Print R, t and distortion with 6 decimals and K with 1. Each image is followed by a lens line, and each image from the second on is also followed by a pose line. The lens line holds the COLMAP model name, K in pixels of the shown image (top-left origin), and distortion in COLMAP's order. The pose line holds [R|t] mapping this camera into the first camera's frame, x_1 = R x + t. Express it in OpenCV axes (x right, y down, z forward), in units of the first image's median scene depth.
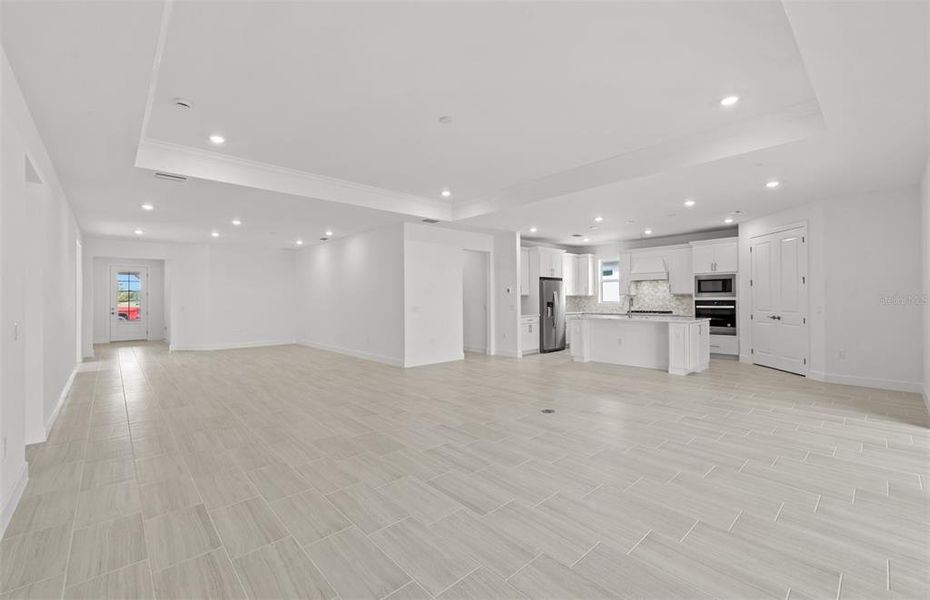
lens RADIAL K [[389.4, 0, 468.9], [0, 389.4, 294.3], [0, 0, 1]] dist [0.006262, 0.000020]
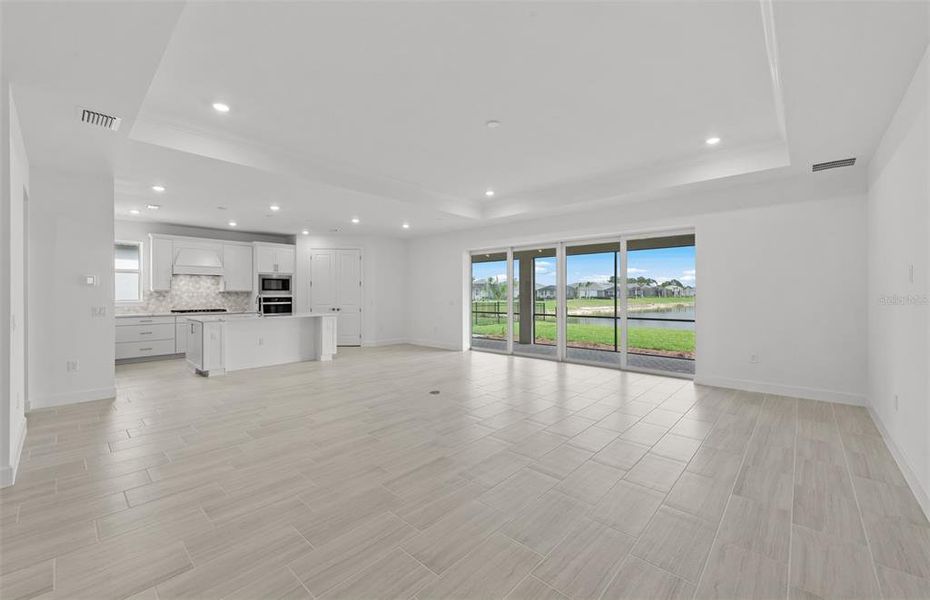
lens RADIAL K [[367.8, 0, 464.5], [0, 367.8, 293.4], [0, 0, 1]] dist [0.000621, 0.000261]
pose [[-0.085382, 0.008264, 0.996314, -0.494145], [-0.010015, 0.999908, -0.009152, 0.008738], [-0.996298, -0.010760, -0.085292, 0.557202]]
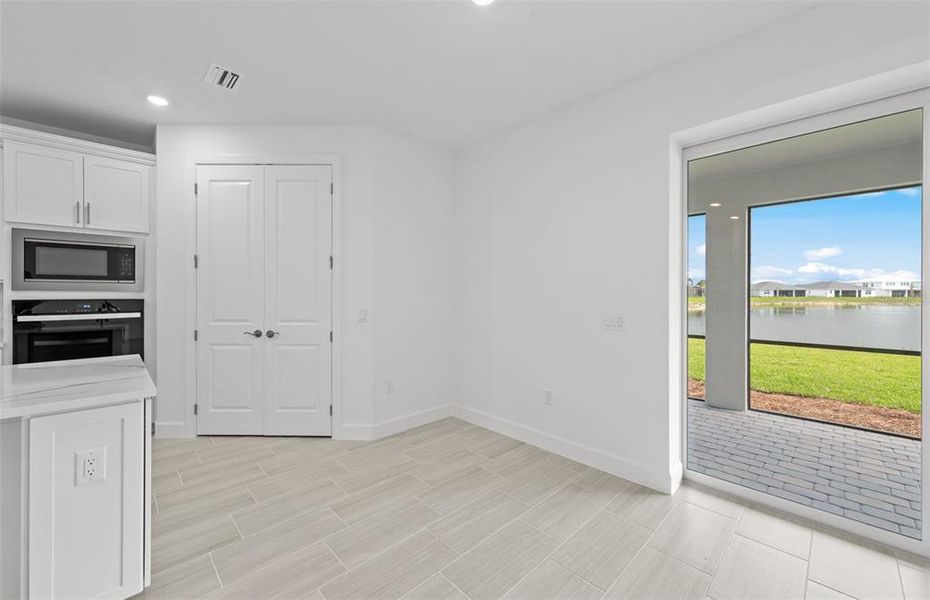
lens RADIAL K [[367.8, 0, 464.5], [0, 367.8, 293.4], [0, 0, 1]] dist [0.000621, 0.000261]
pose [[-0.018829, 0.004424, 0.999813, 0.263258], [-0.014808, 0.999879, -0.004703, 0.005621], [-0.999713, -0.014894, -0.018761, 0.643355]]
